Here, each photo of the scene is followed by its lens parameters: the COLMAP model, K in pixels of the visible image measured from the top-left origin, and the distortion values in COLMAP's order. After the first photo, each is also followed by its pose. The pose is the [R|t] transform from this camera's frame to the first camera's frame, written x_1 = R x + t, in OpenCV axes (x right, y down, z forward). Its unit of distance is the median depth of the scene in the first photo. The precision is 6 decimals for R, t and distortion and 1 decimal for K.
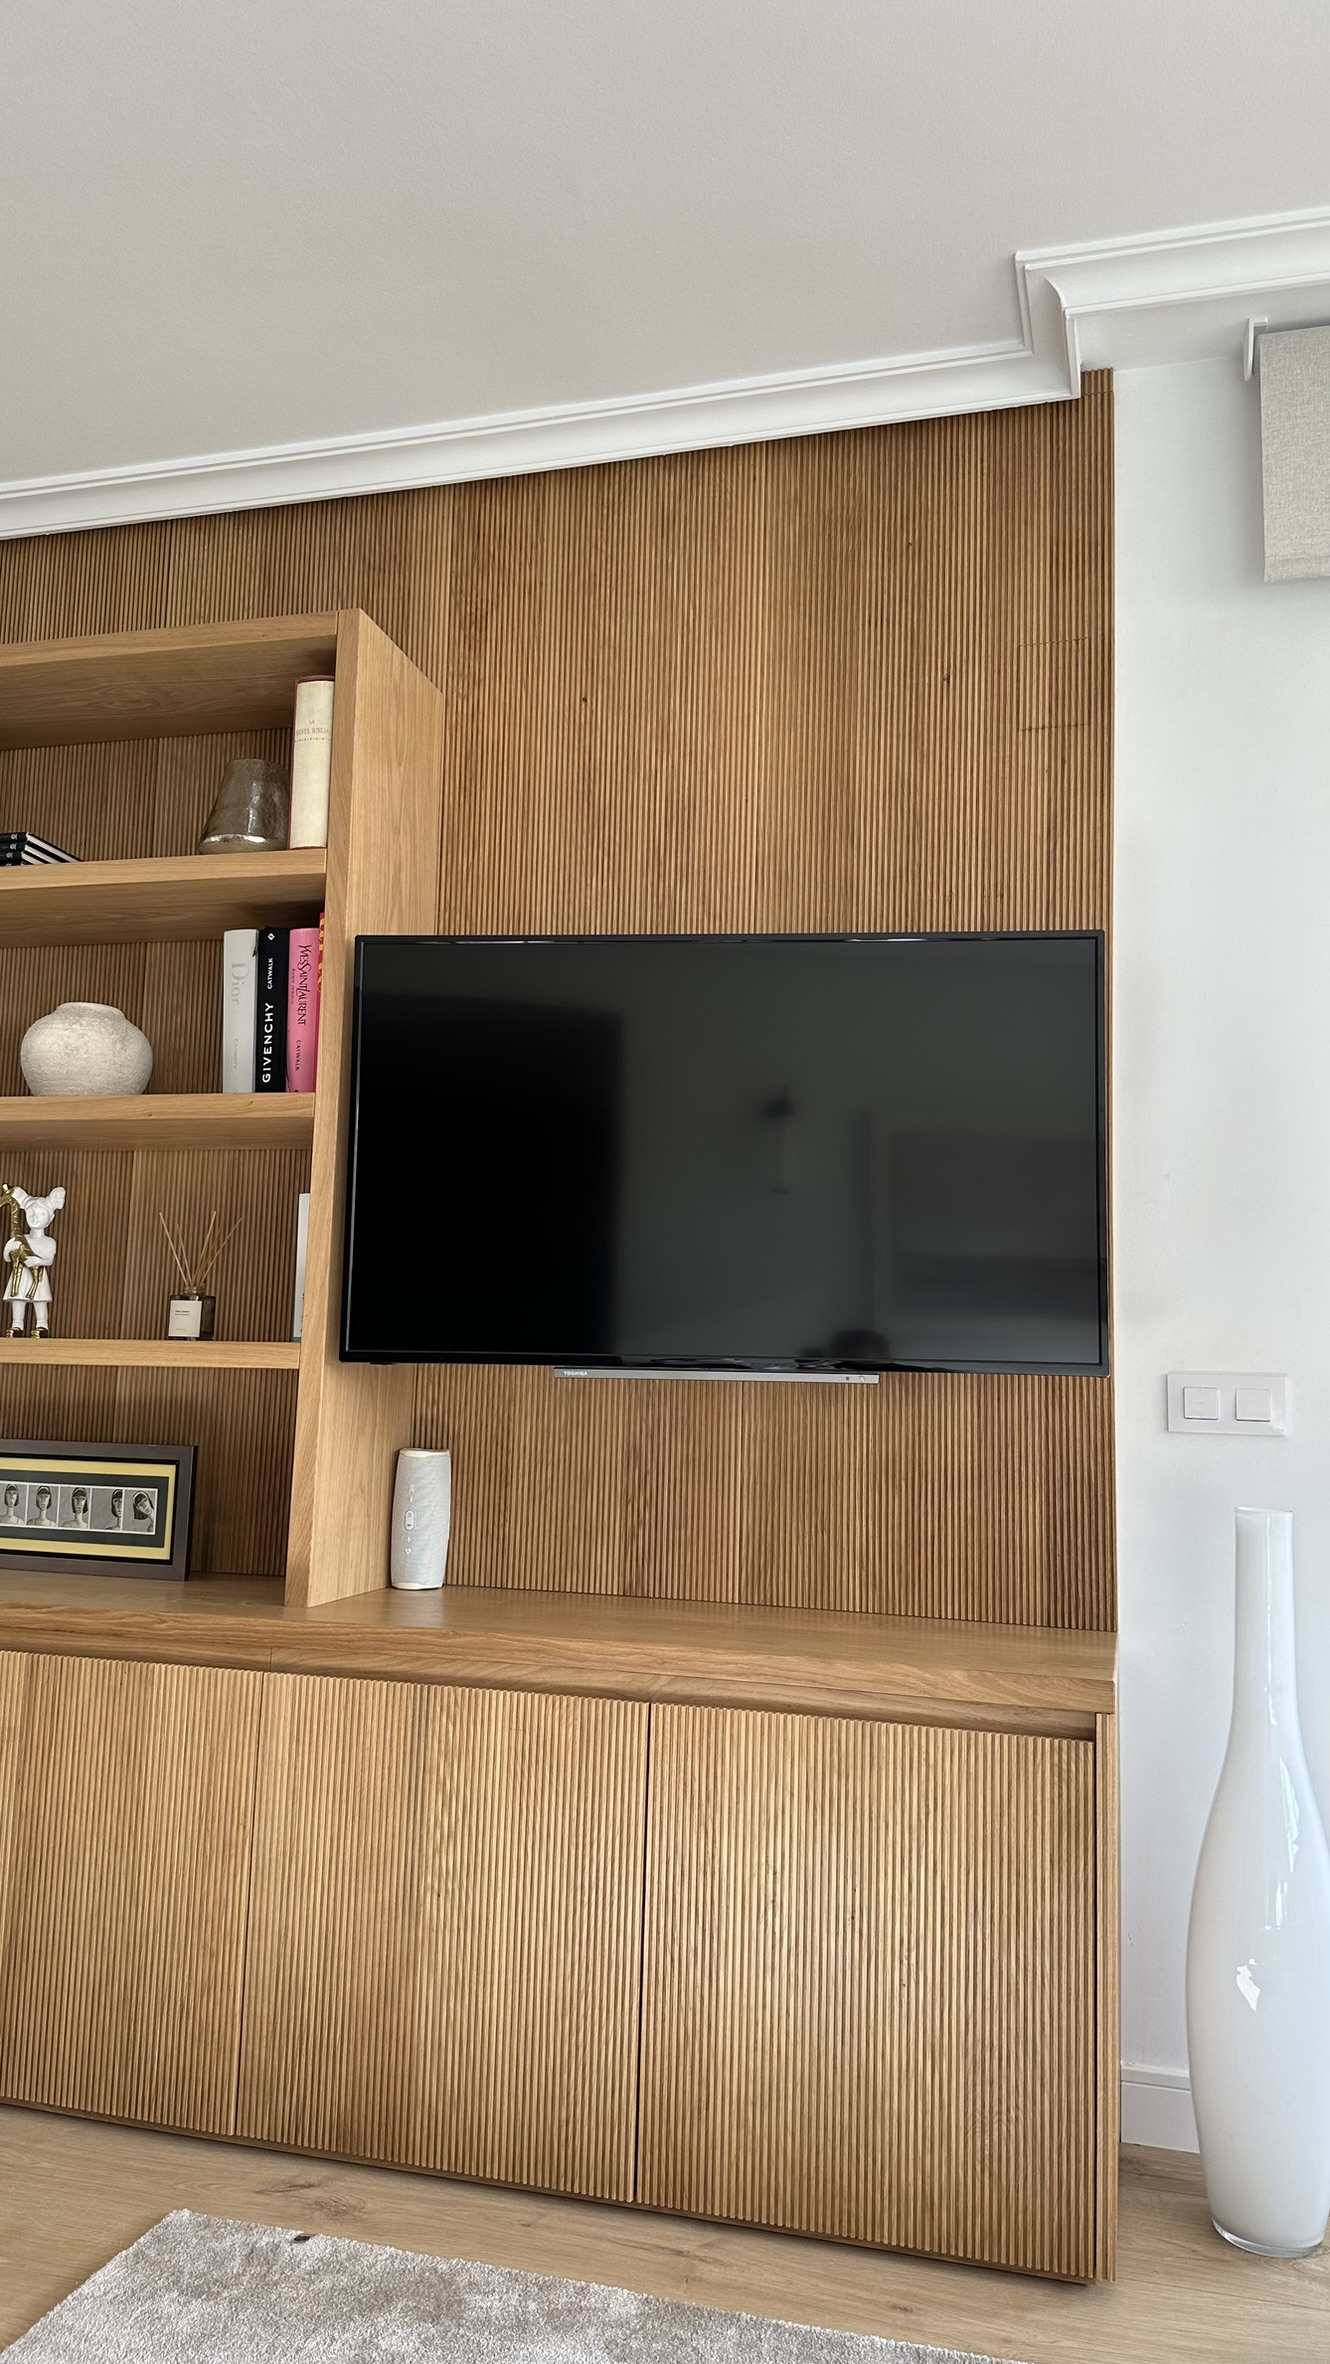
lens RADIAL K [[1627.7, 0, 665.0], [0, 1627.7, 1182.0], [0, 0, 1]] dist [0.133599, -0.241382]
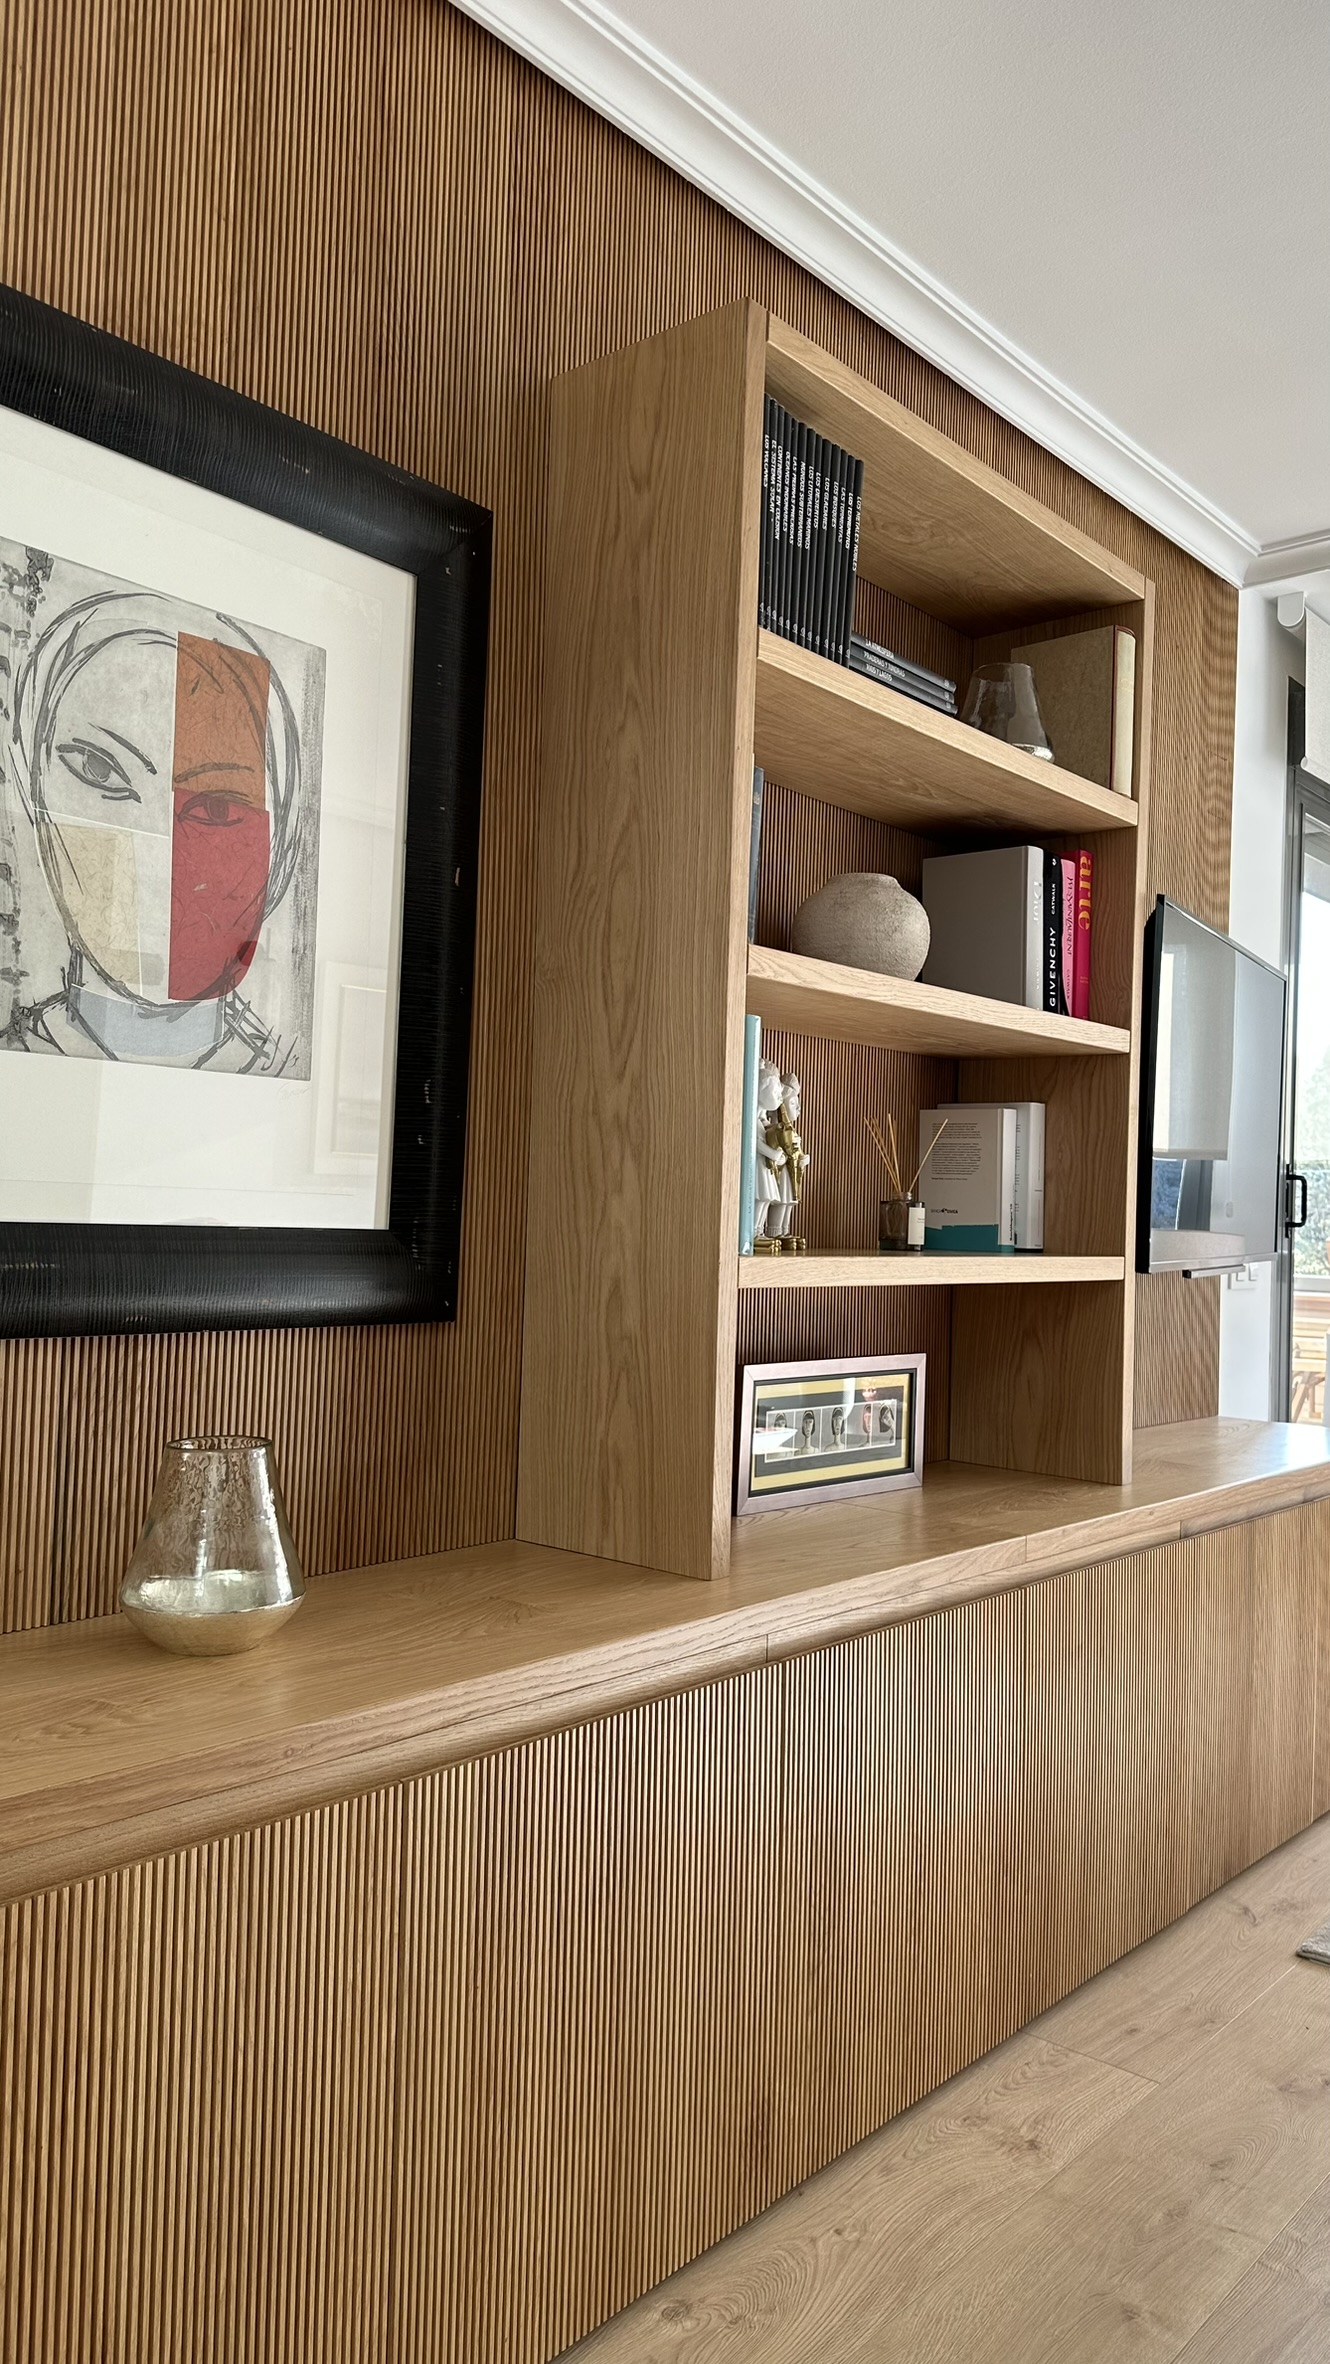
lens RADIAL K [[1627.7, 0, 665.0], [0, 1627.7, 1182.0], [0, 0, 1]] dist [0.133599, -0.241382]
pose [[0.420380, 0.008887, 0.907304, -1.237389], [-0.119597, 0.991770, 0.045698, 0.031276], [-0.899431, -0.127721, 0.417984, 0.733373]]
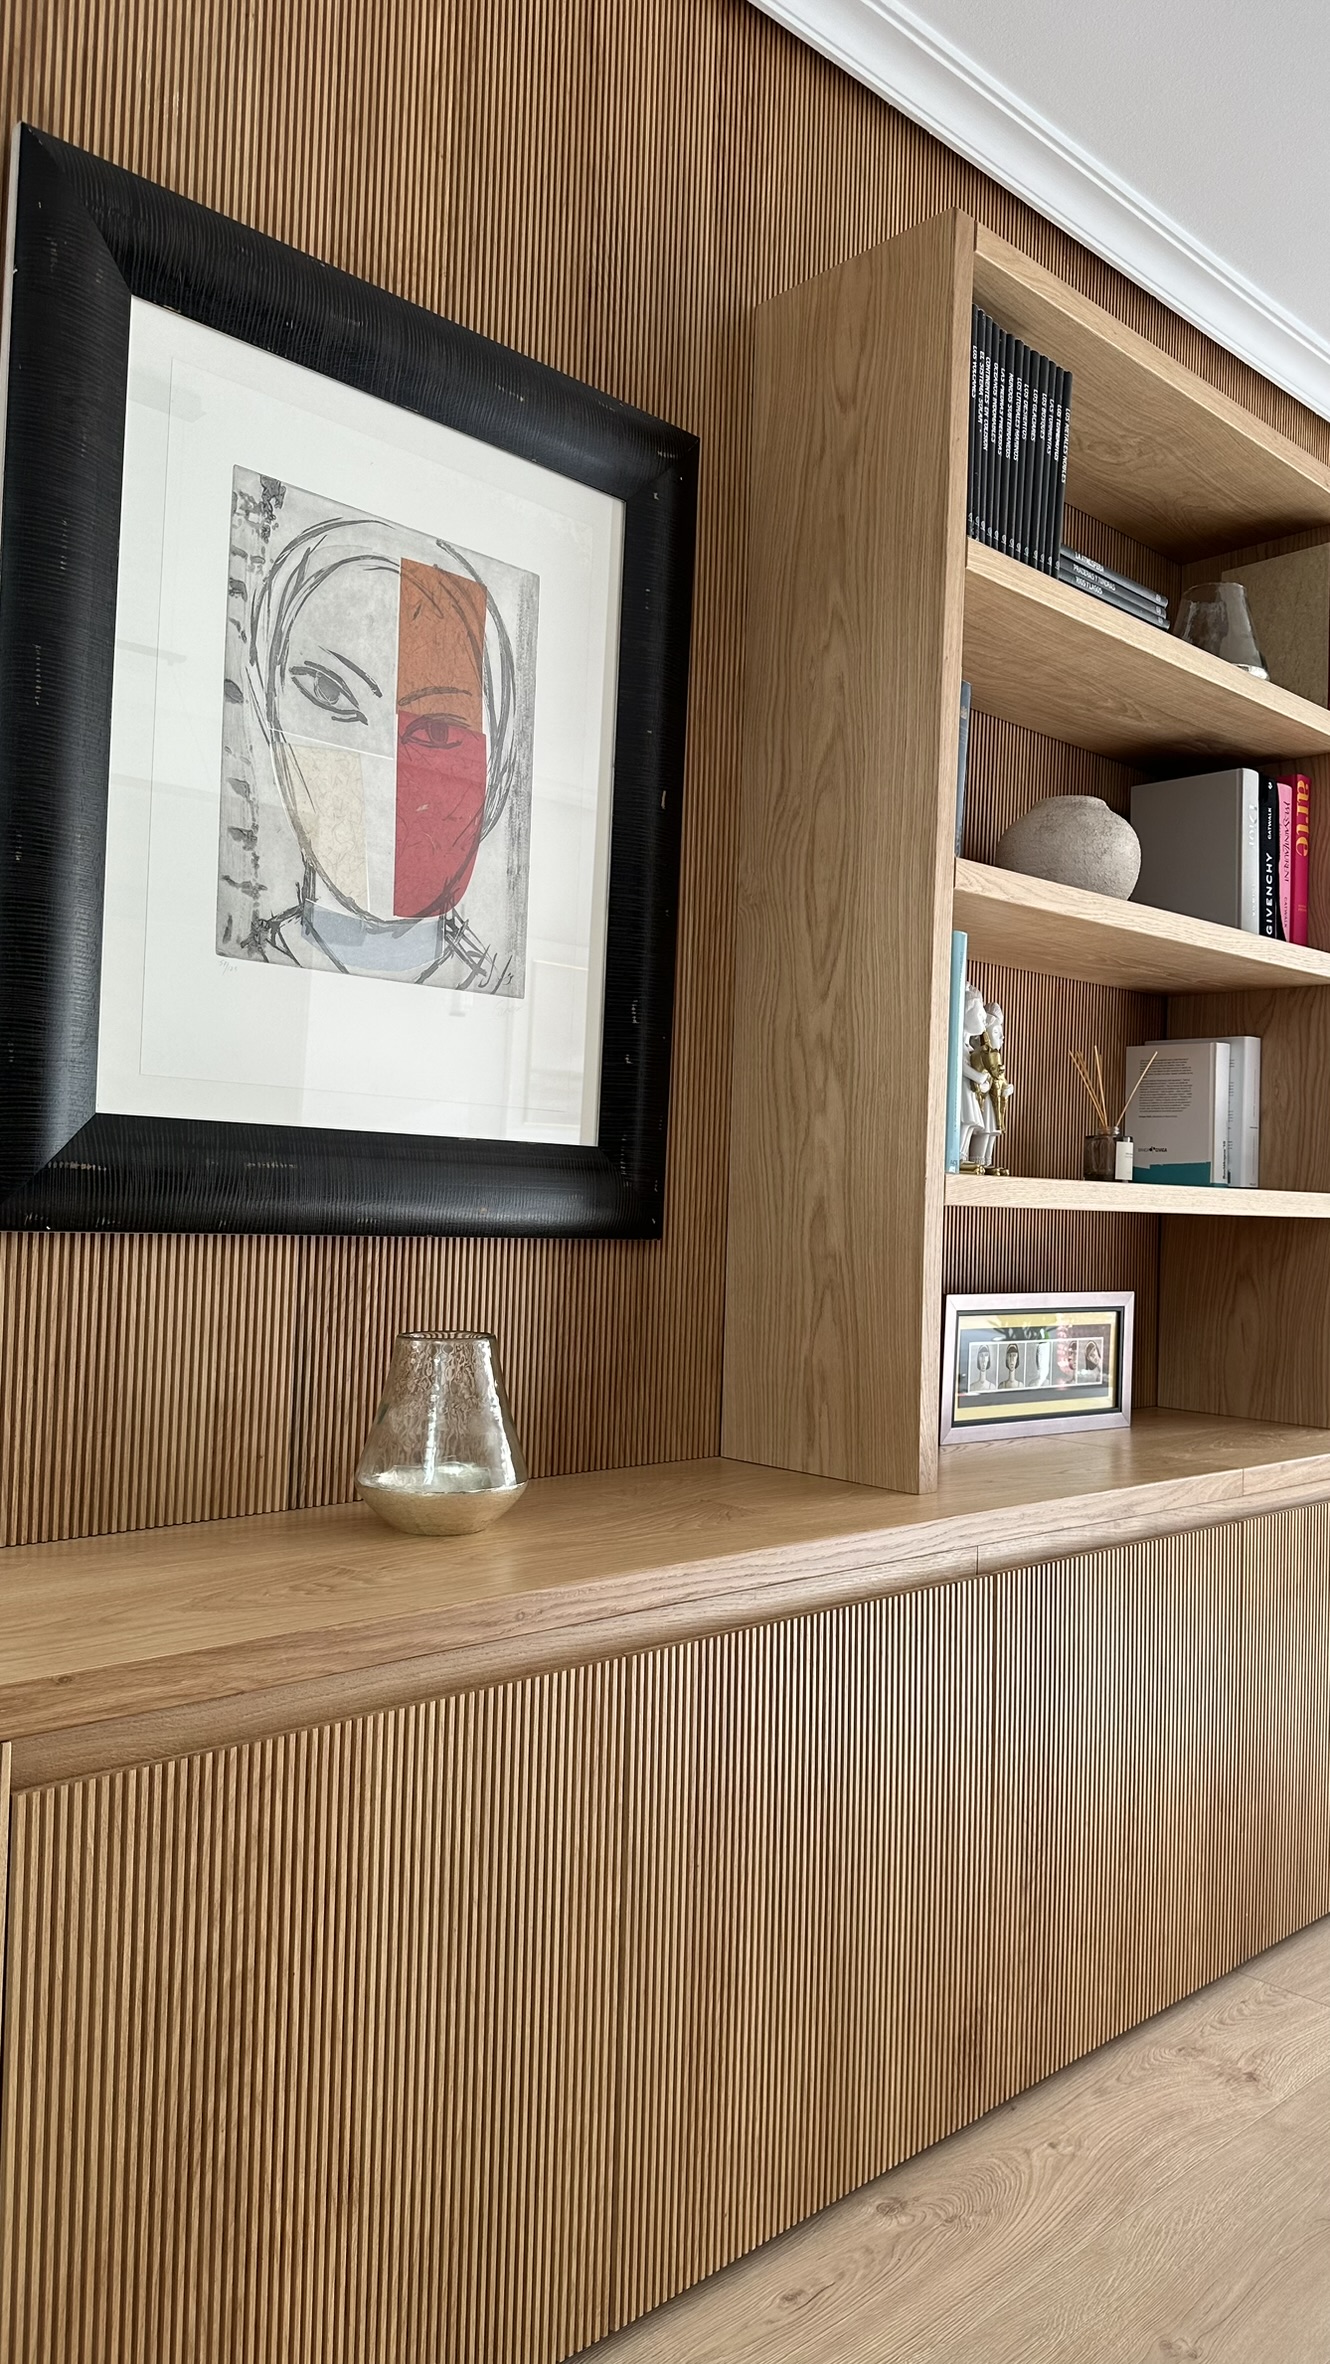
lens RADIAL K [[1627.7, 0, 665.0], [0, 1627.7, 1182.0], [0, 0, 1]] dist [0.133599, -0.241382]
pose [[0.517096, 0.002123, 0.855925, -1.248125], [-0.111475, 0.991647, 0.064887, 0.063562], [-0.848637, -0.128967, 0.513013, 0.736471]]
